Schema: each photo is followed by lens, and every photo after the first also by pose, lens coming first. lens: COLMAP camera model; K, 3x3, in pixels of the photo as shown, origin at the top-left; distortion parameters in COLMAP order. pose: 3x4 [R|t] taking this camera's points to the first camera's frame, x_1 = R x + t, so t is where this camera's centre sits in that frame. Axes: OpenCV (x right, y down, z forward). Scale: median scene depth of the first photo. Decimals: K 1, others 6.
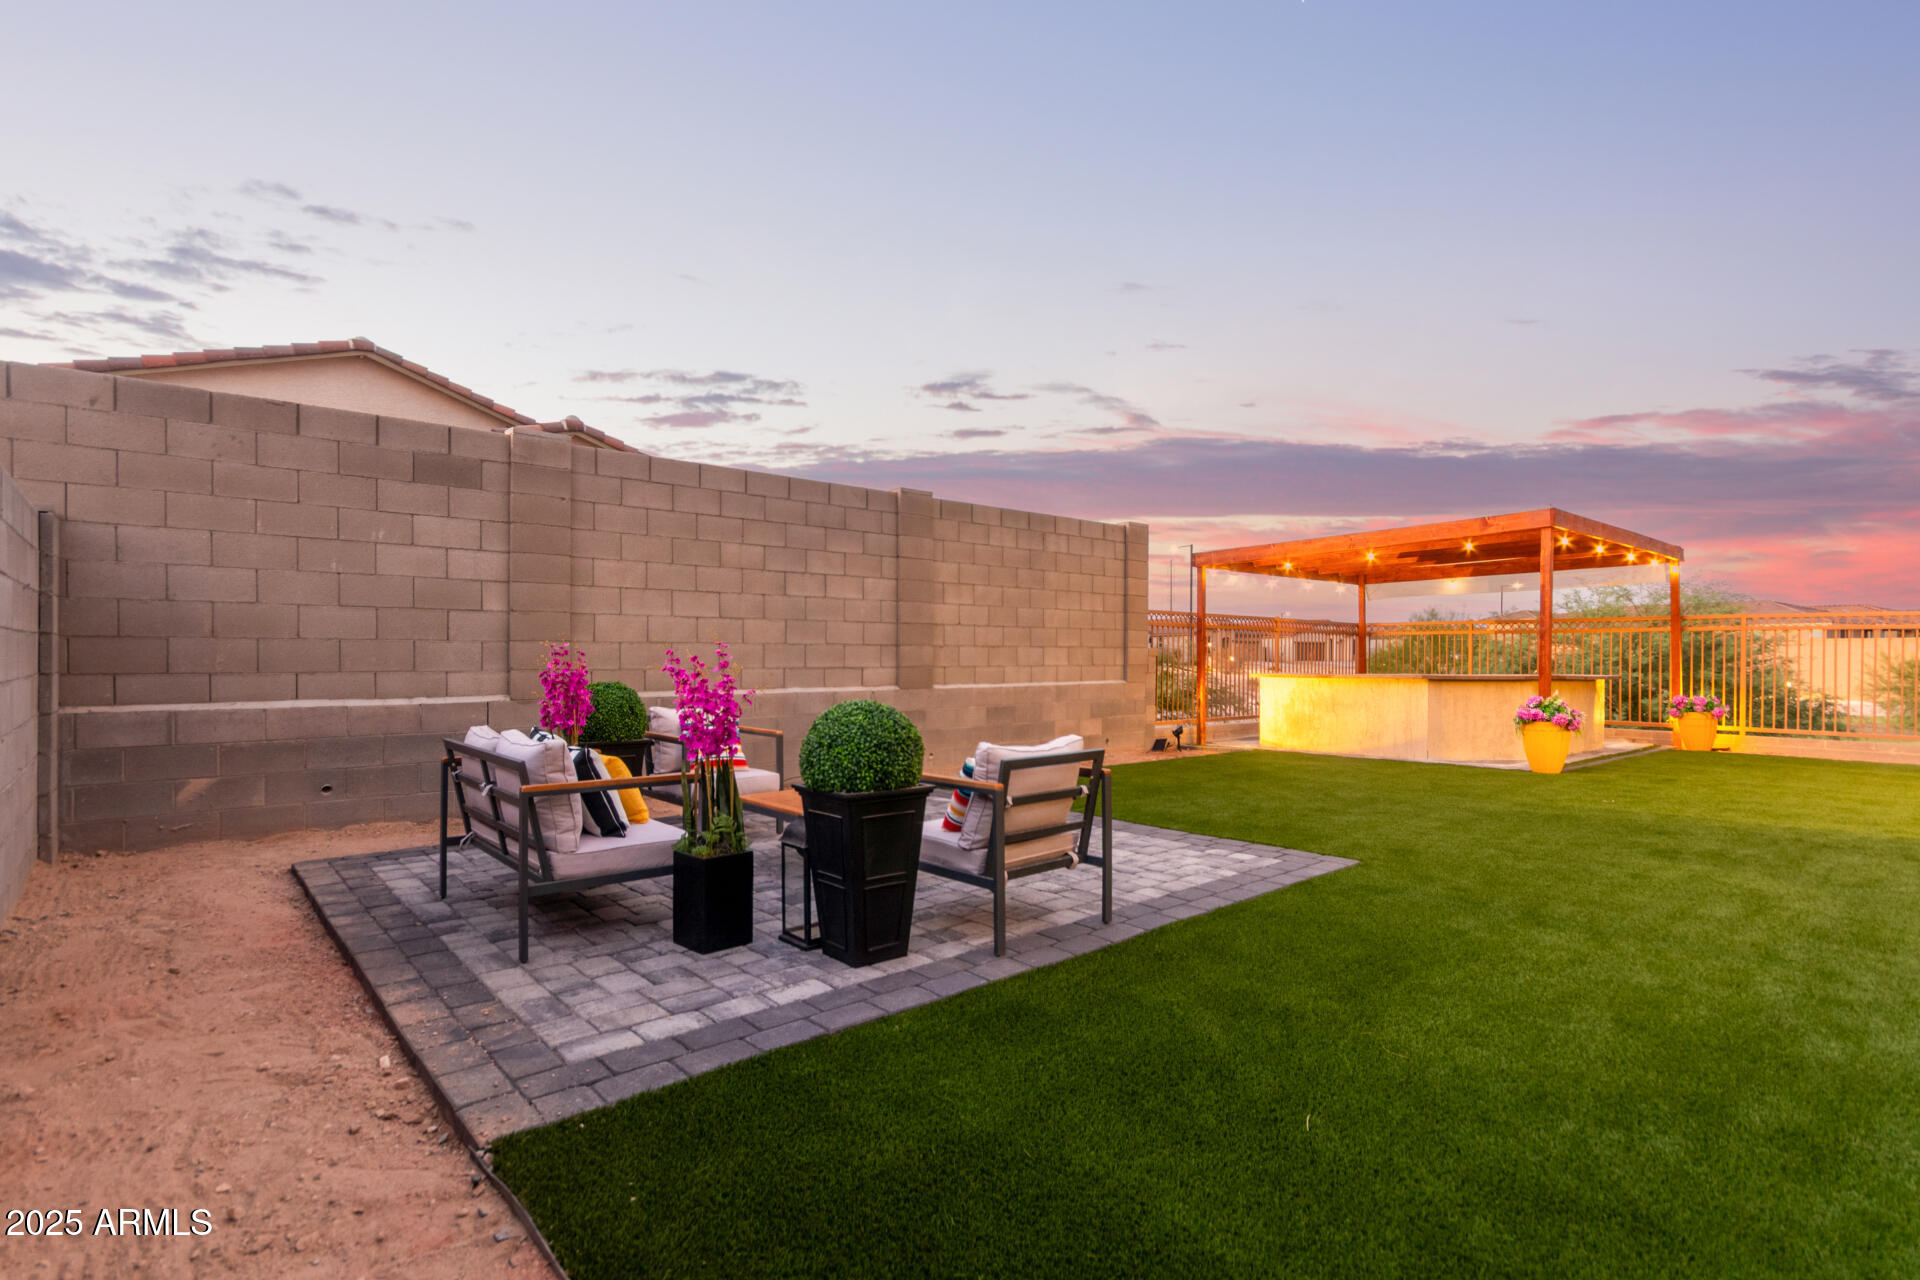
lens RADIAL K [[930.3, 0, 955.2], [0, 930.3, 653.8], [0, 0, 1]] dist [-0.004513, -0.001142]
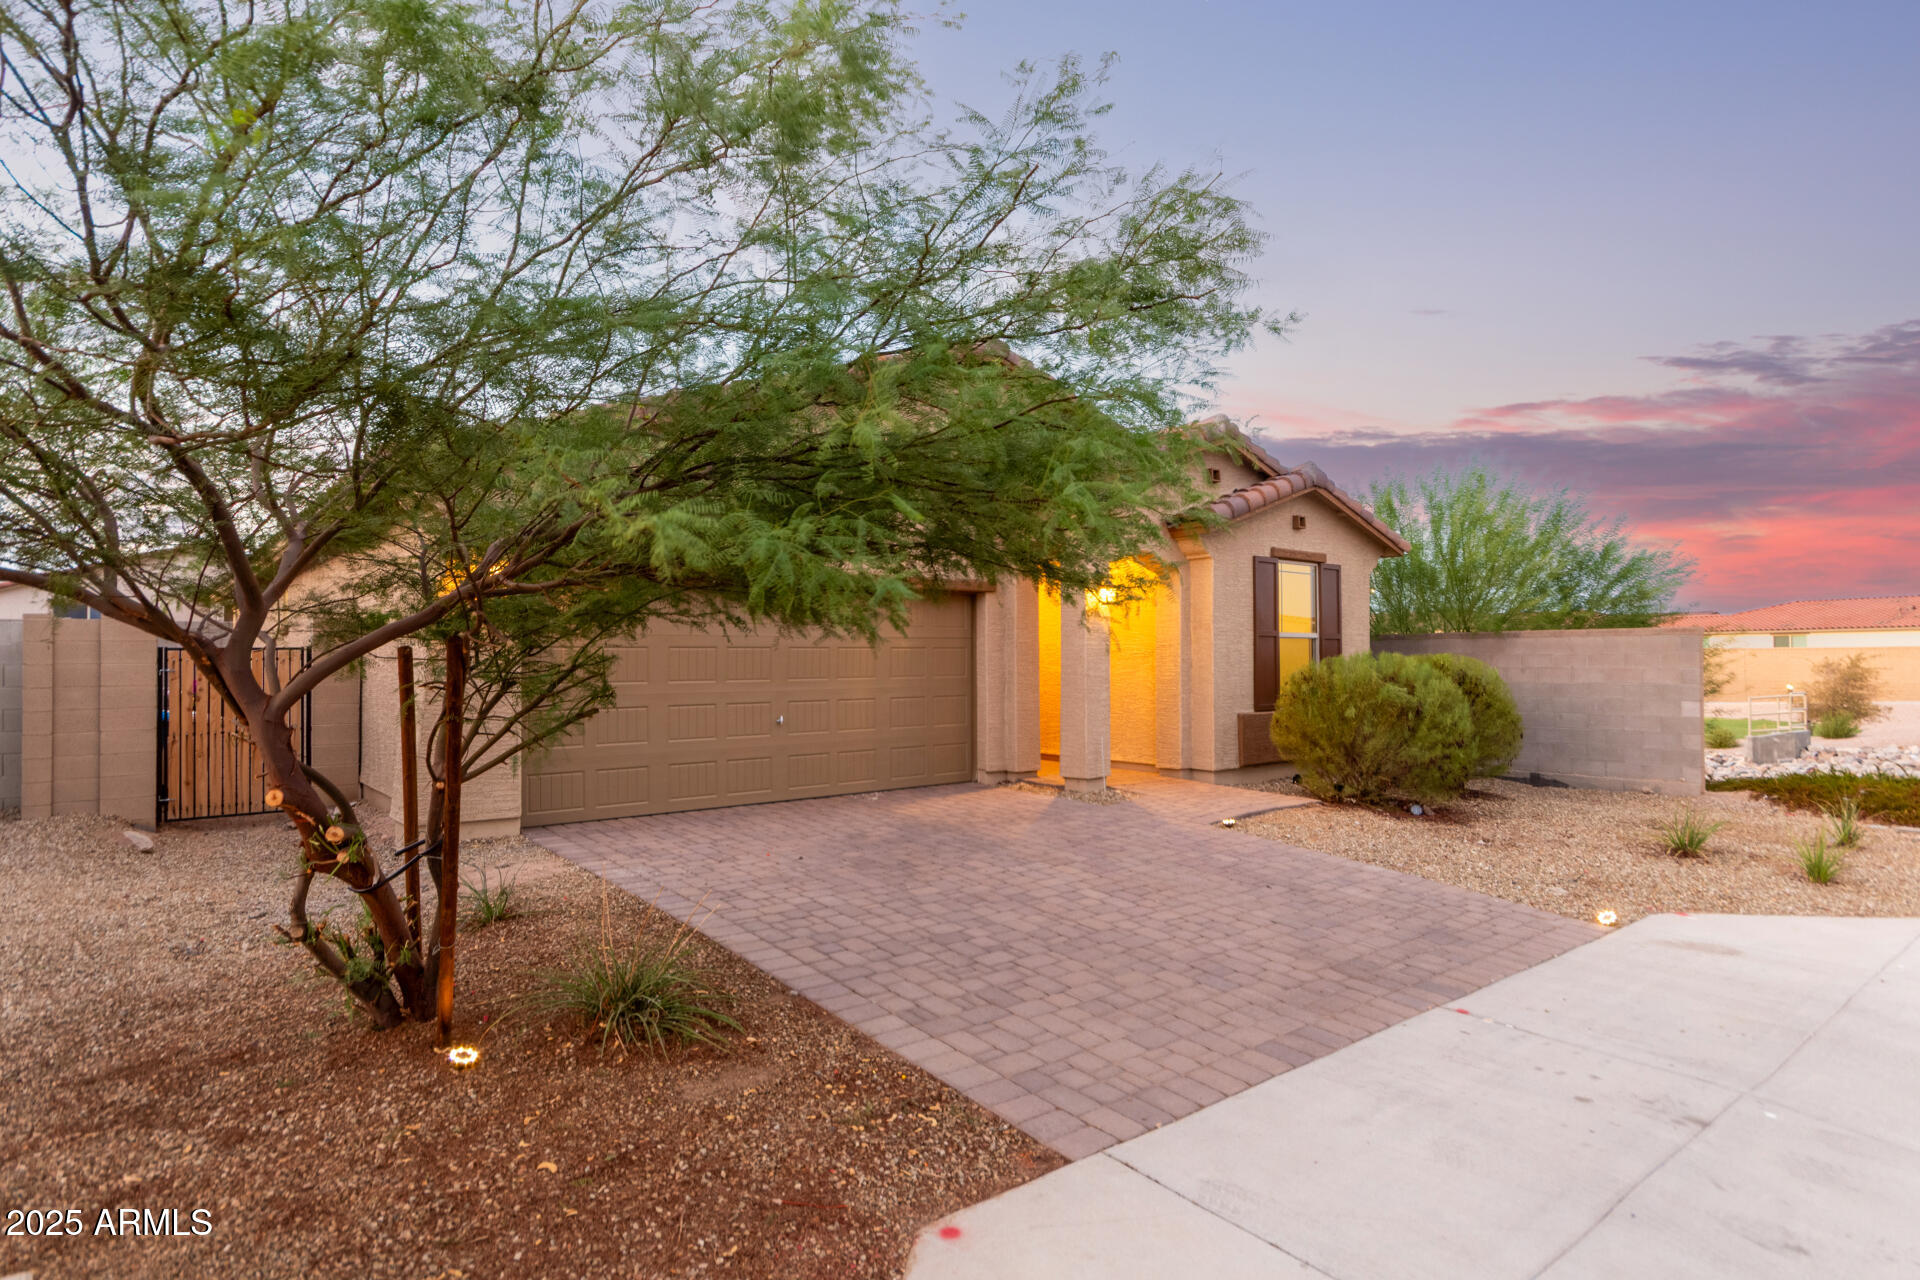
lens RADIAL K [[996.0, 0, 973.6], [0, 996.0, 651.0], [0, 0, 1]] dist [-0.004344, 0.001064]
pose [[0.999673, -0.005135, -0.025055, 0.136529], [0.005405, 0.999928, 0.010740, -0.000424], [0.024998, -0.010872, 0.999628, -0.109182]]
